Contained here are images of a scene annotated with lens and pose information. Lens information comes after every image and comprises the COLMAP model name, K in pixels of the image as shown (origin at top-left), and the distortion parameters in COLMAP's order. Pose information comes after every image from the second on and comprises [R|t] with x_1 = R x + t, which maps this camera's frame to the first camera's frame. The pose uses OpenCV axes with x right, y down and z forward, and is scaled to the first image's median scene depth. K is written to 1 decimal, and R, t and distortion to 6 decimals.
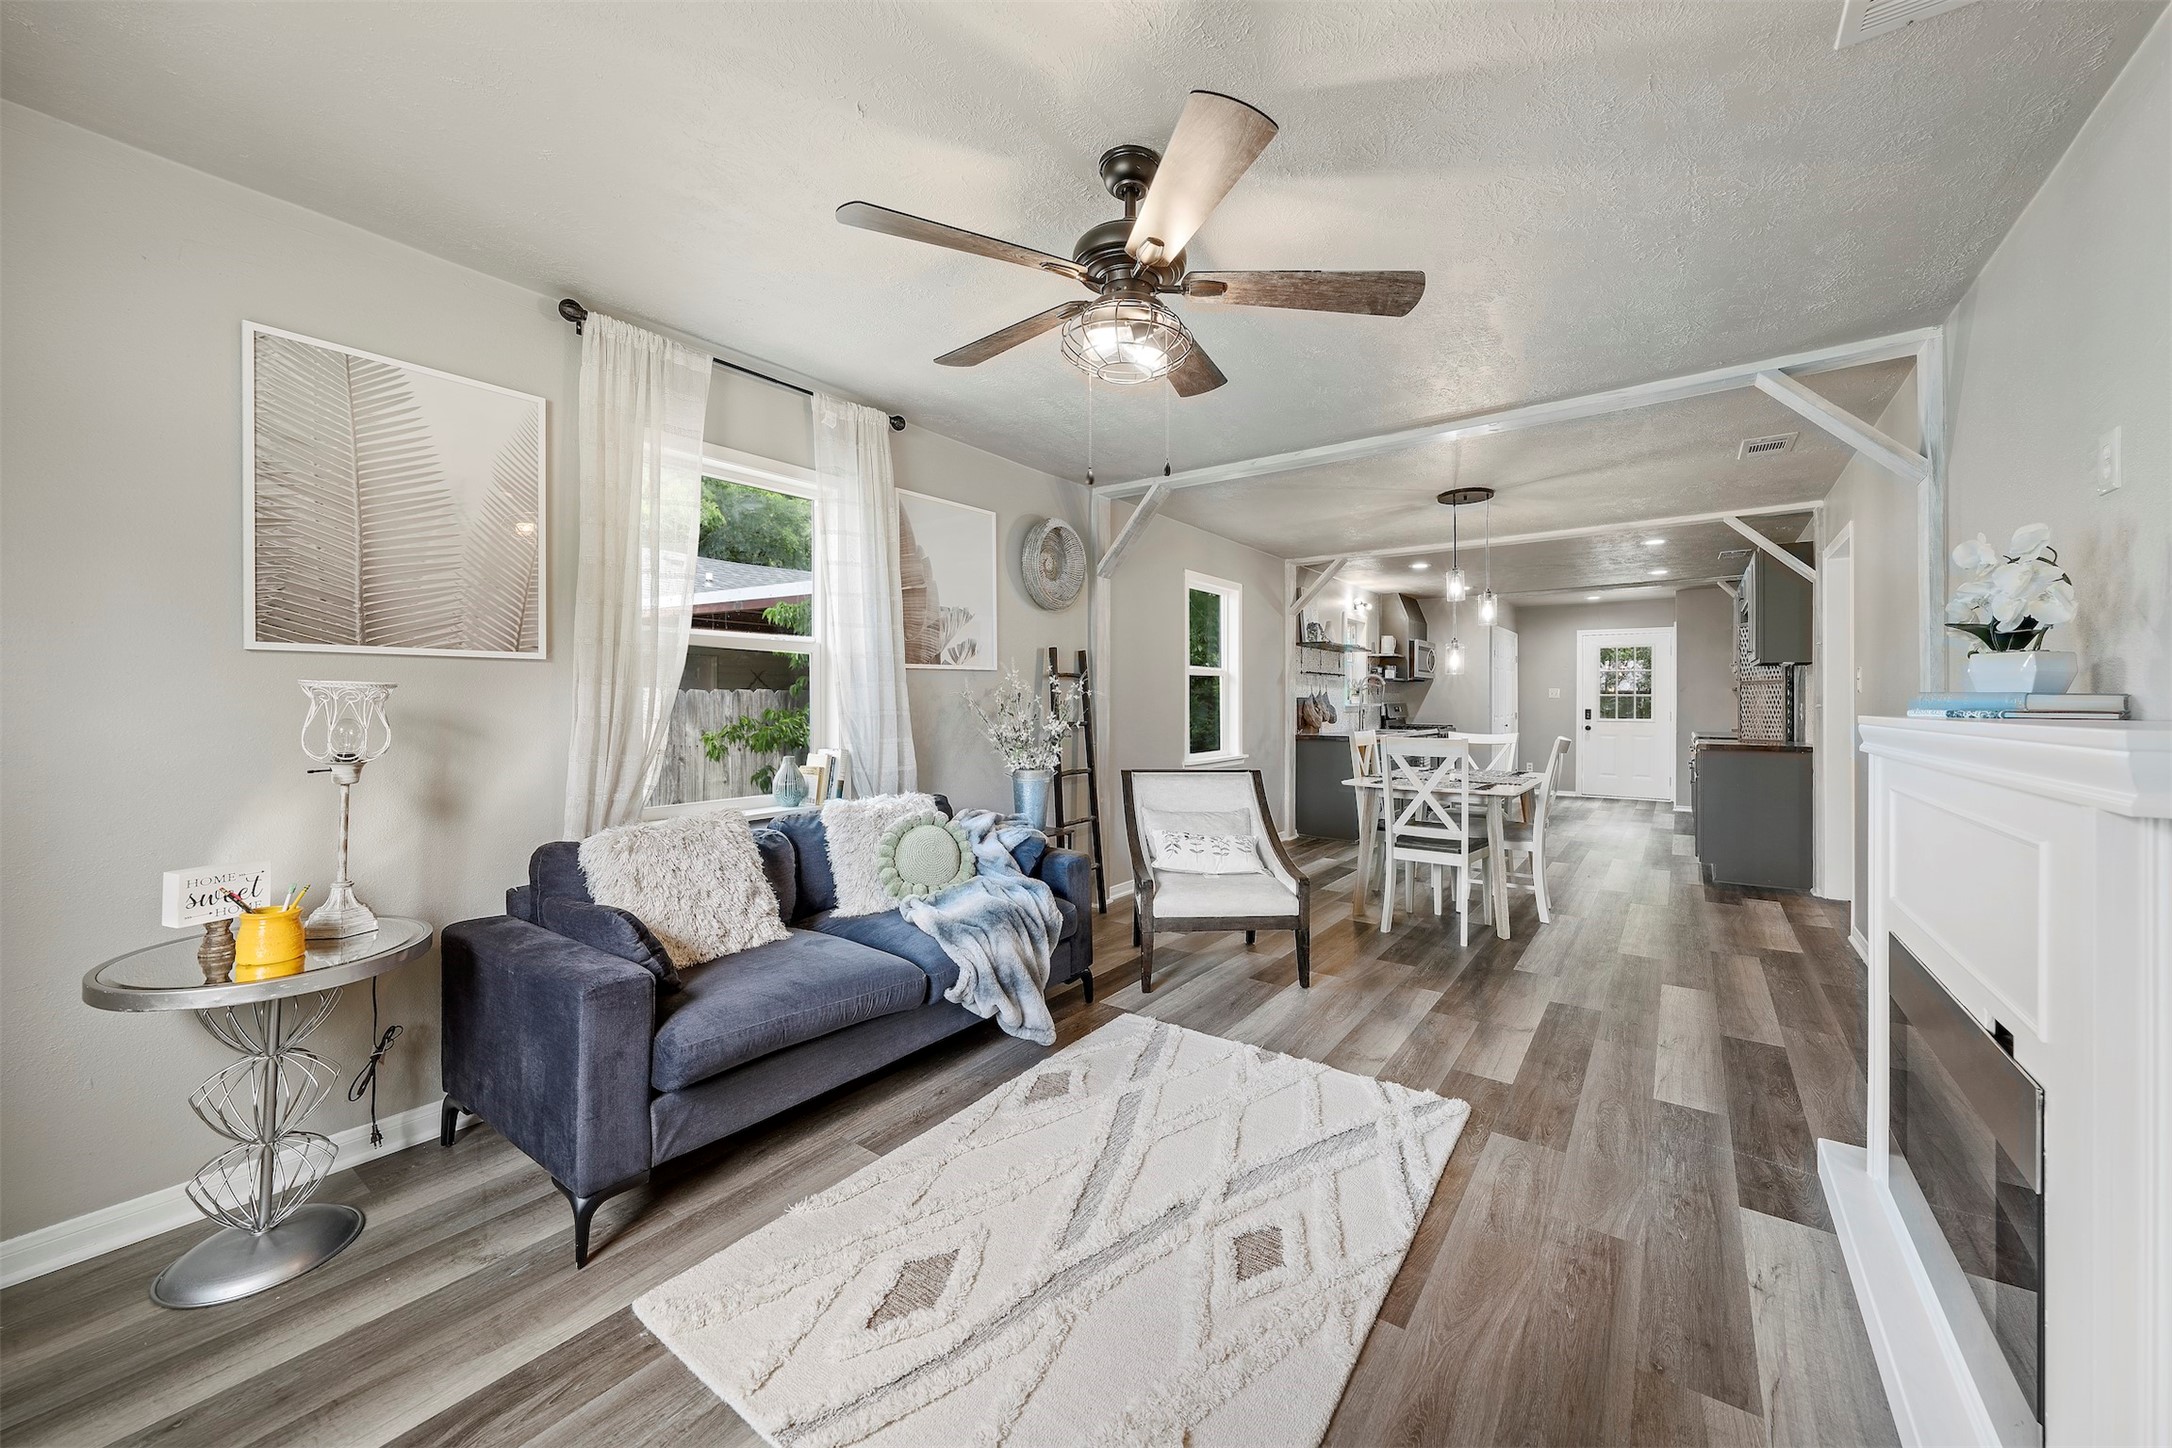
lens RADIAL K [[805.5, 0, 1090.3], [0, 805.5, 700.0], [0, 0, 1]] dist [-0.000170, -0.000045]
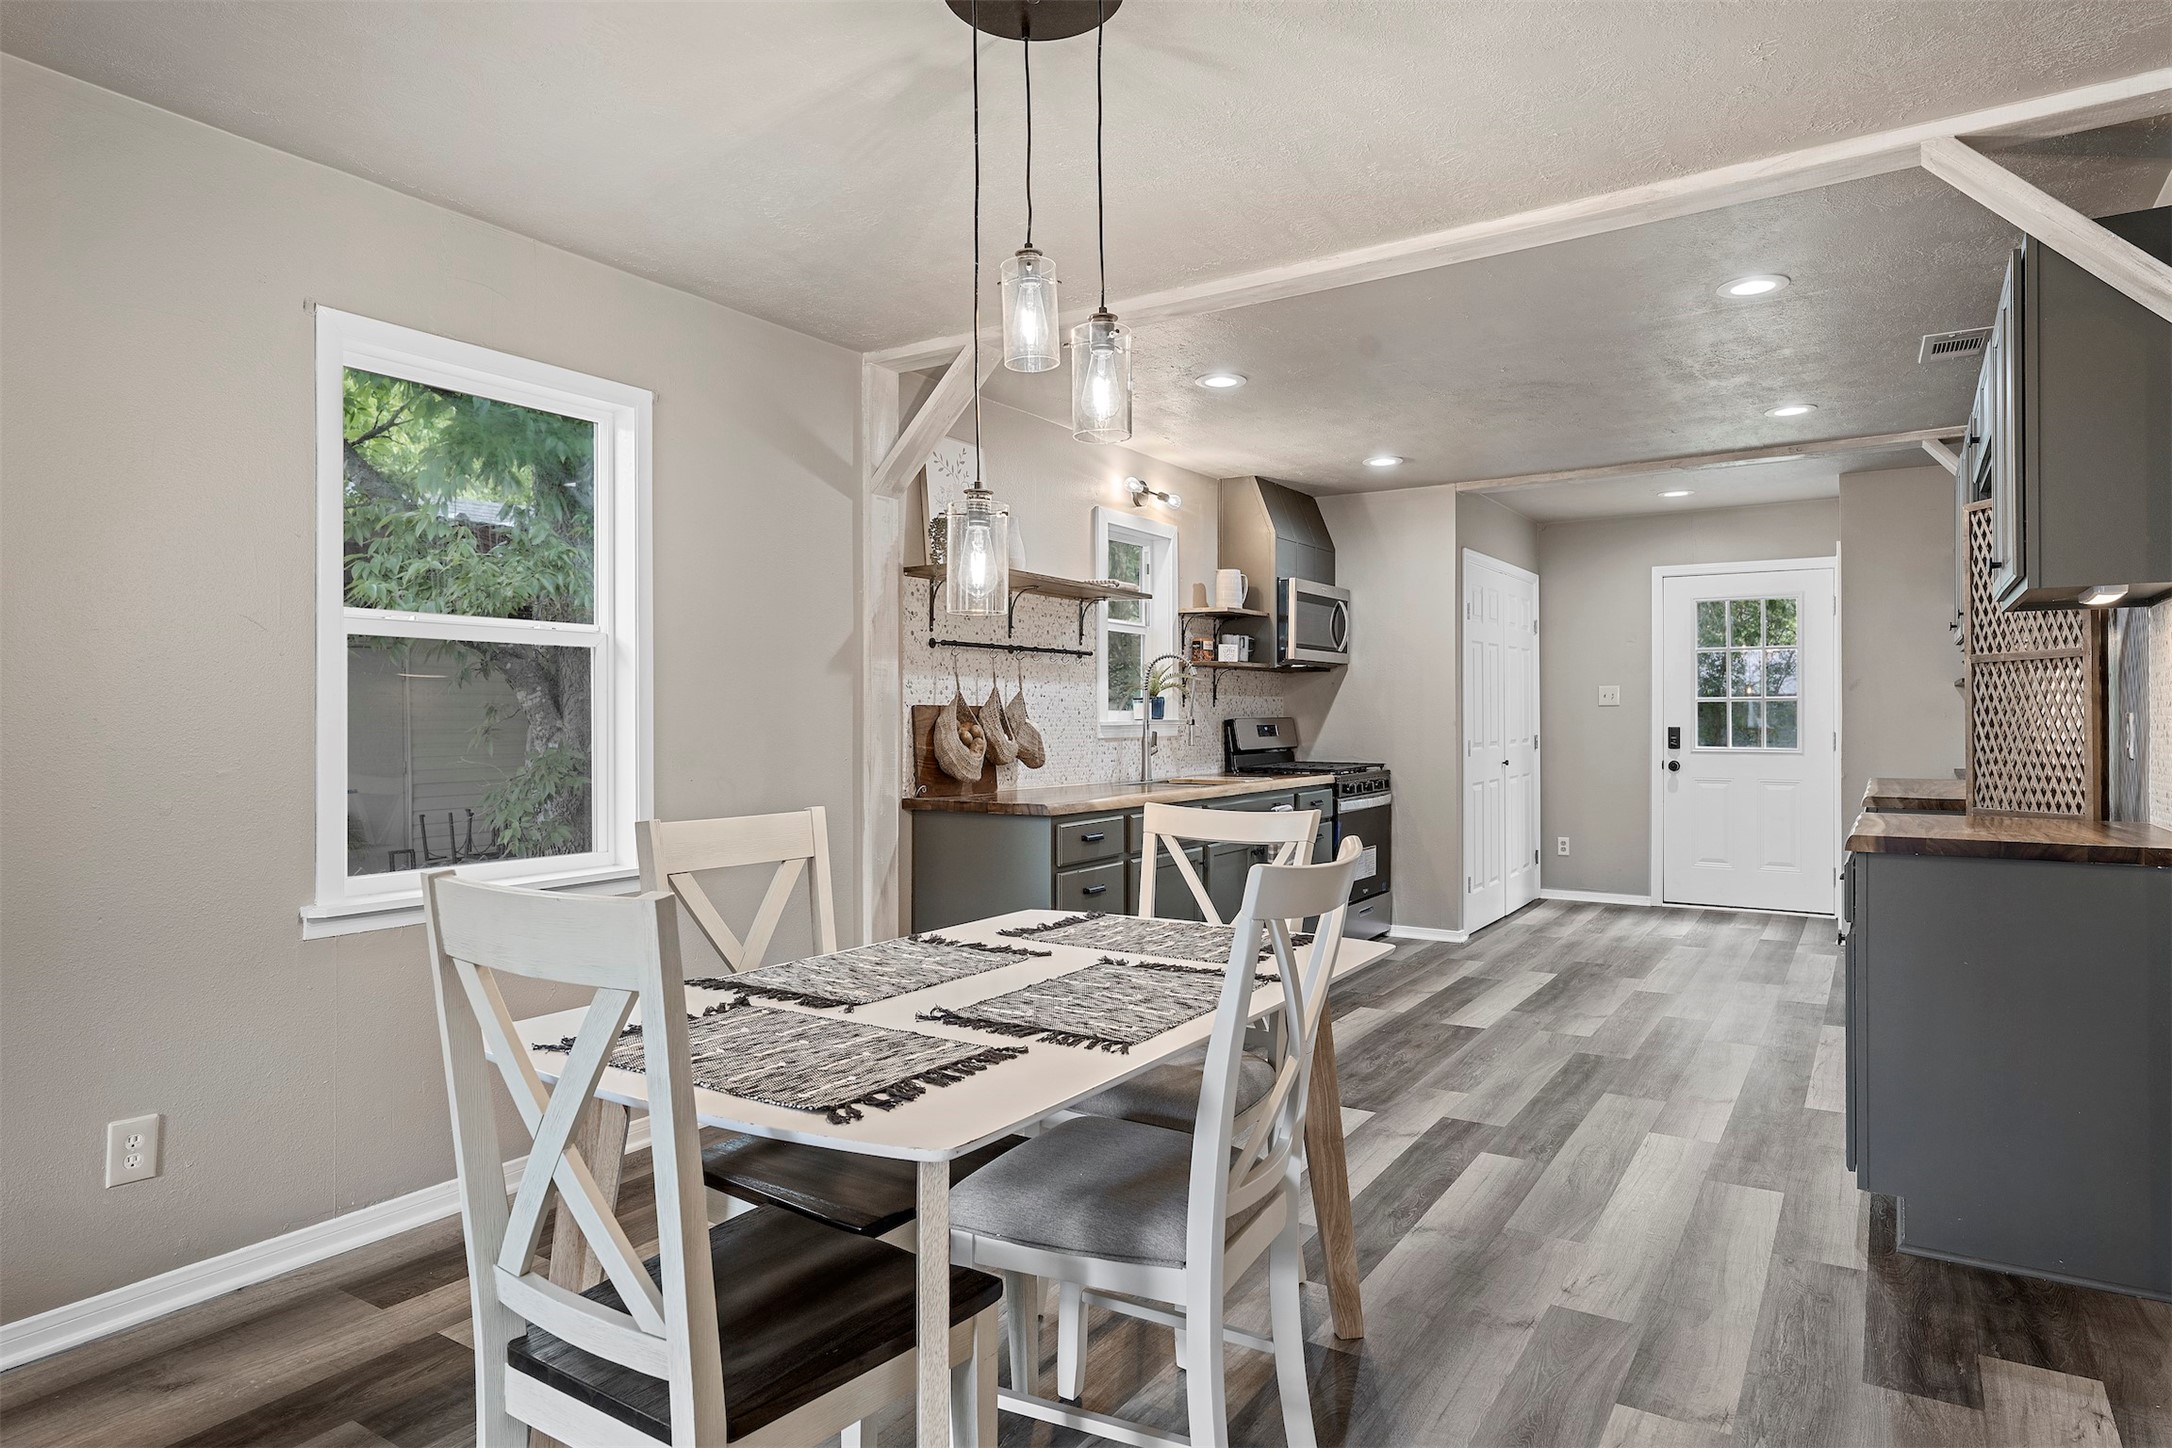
lens RADIAL K [[1240.9, 0, 1089.1], [0, 1240.9, 709.2], [0, 0, 1]] dist [0.002919, 0.000402]
pose [[0.998052, -0.004145, 0.062247, 0.300189], [0.004315, 0.999987, -0.002592, 0.000938], [-0.062235, 0.002856, 0.998057, 0.373967]]
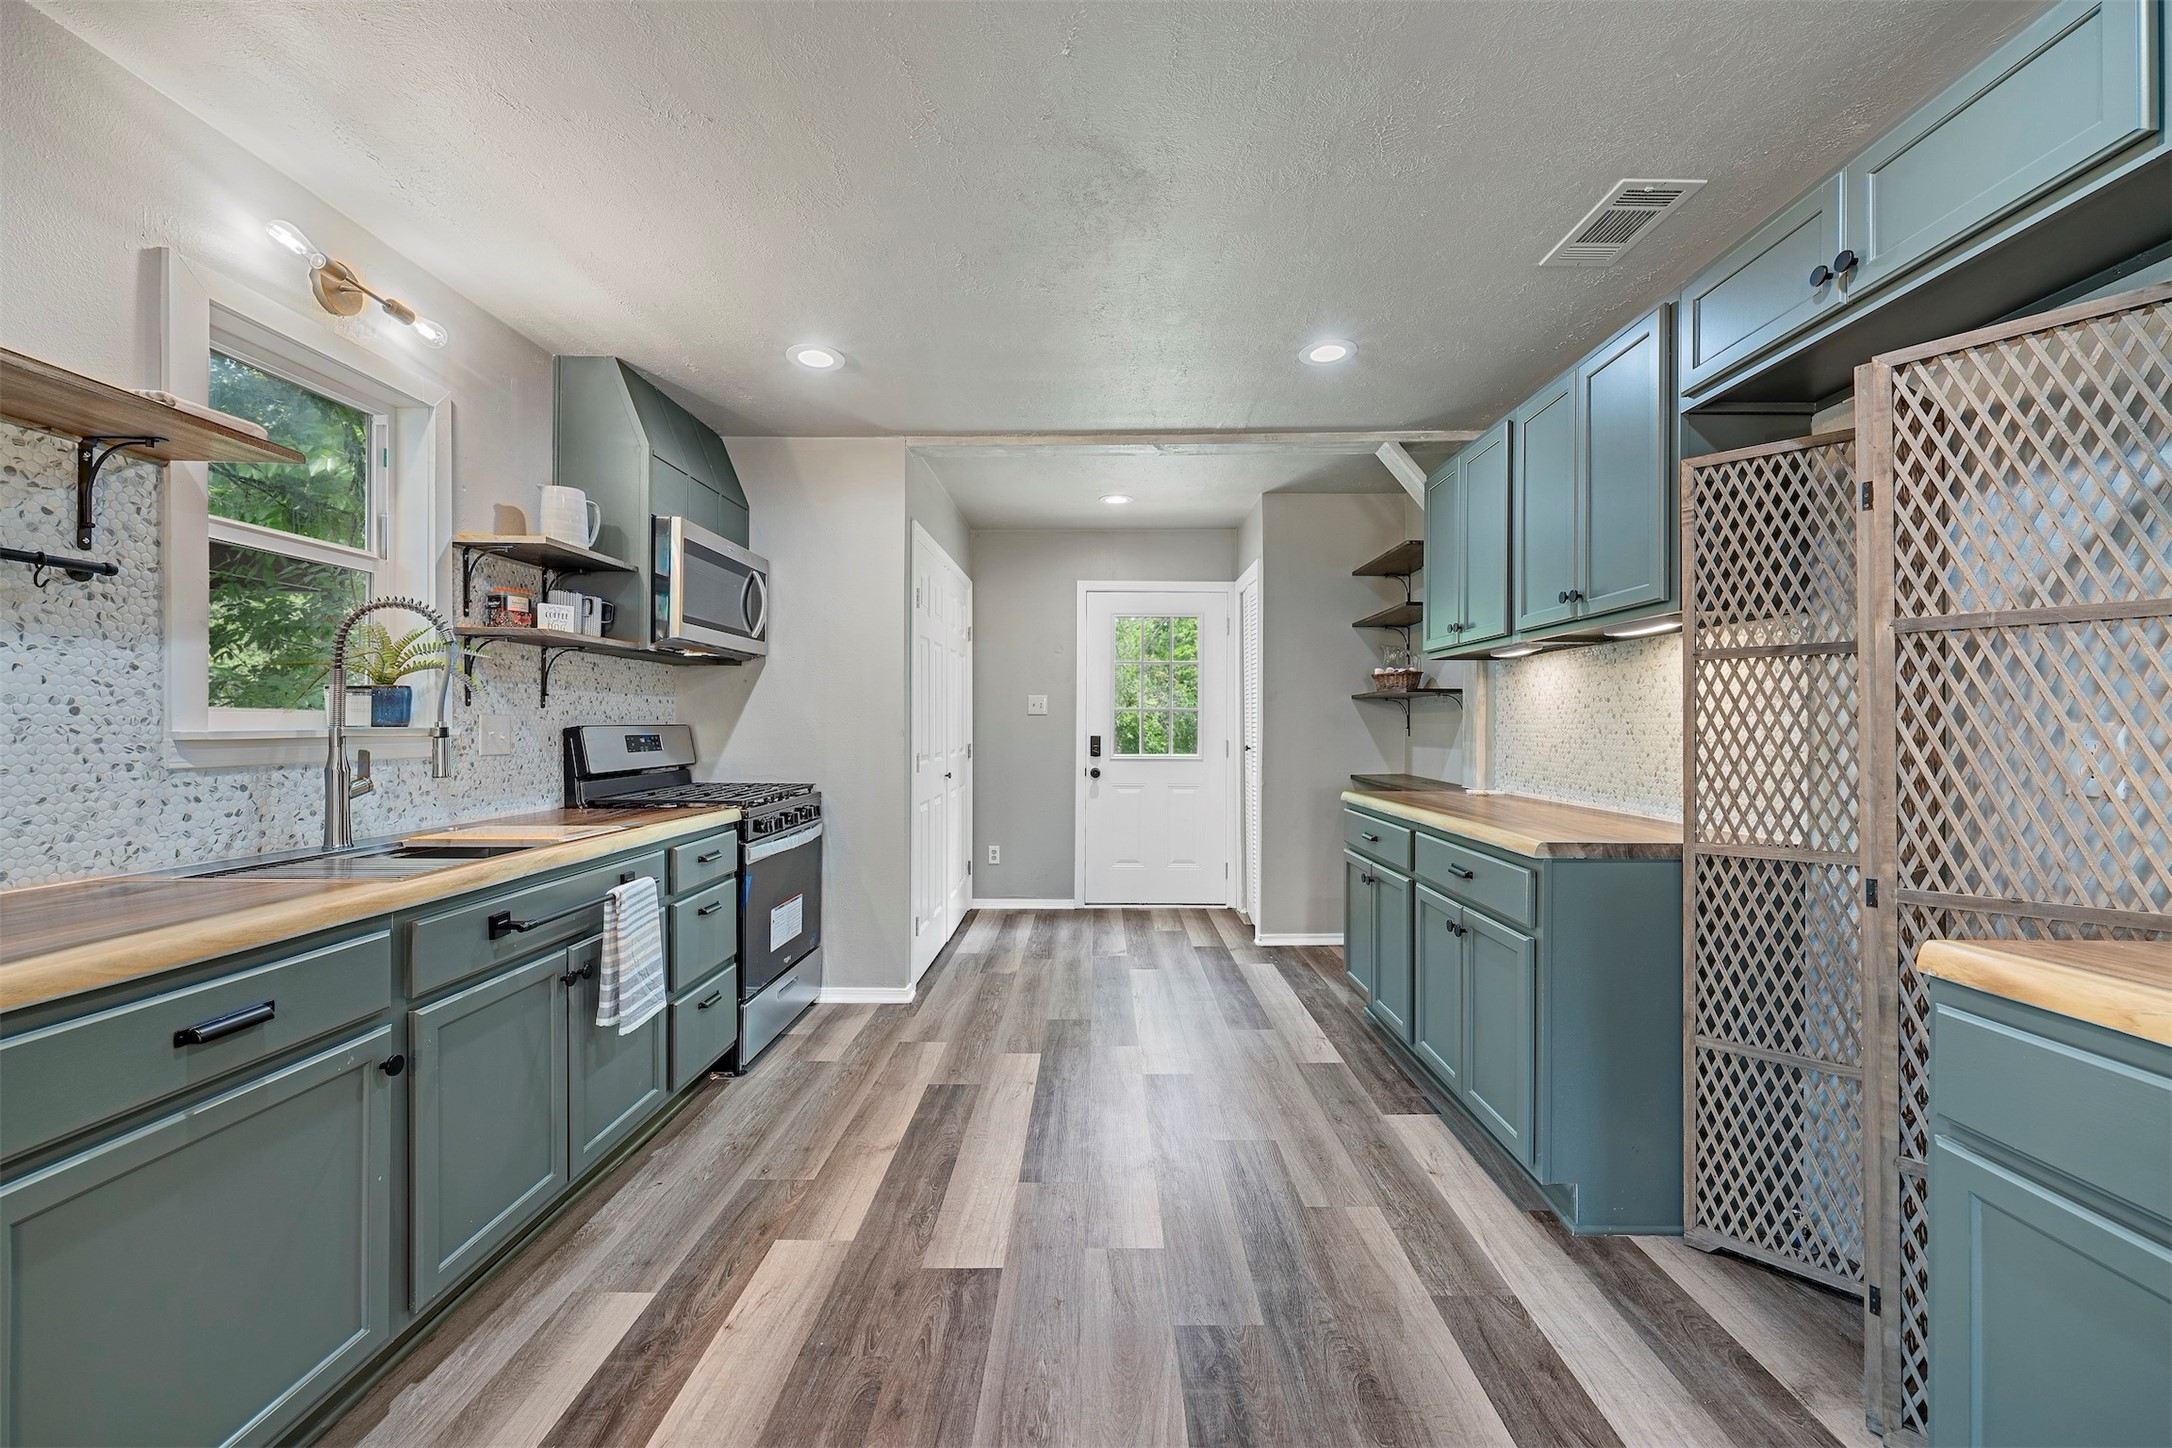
lens RADIAL K [[835.2, 0, 1086.0], [0, 835.2, 724.0], [0, 0, 1]] dist [-0.001380, -0.000172]
pose [[0.813300, 0.000347, 0.581844, 0.422574], [-0.001989, 0.999996, 0.002184, 0.003605], [-0.581841, -0.002934, 0.813298, 0.793142]]
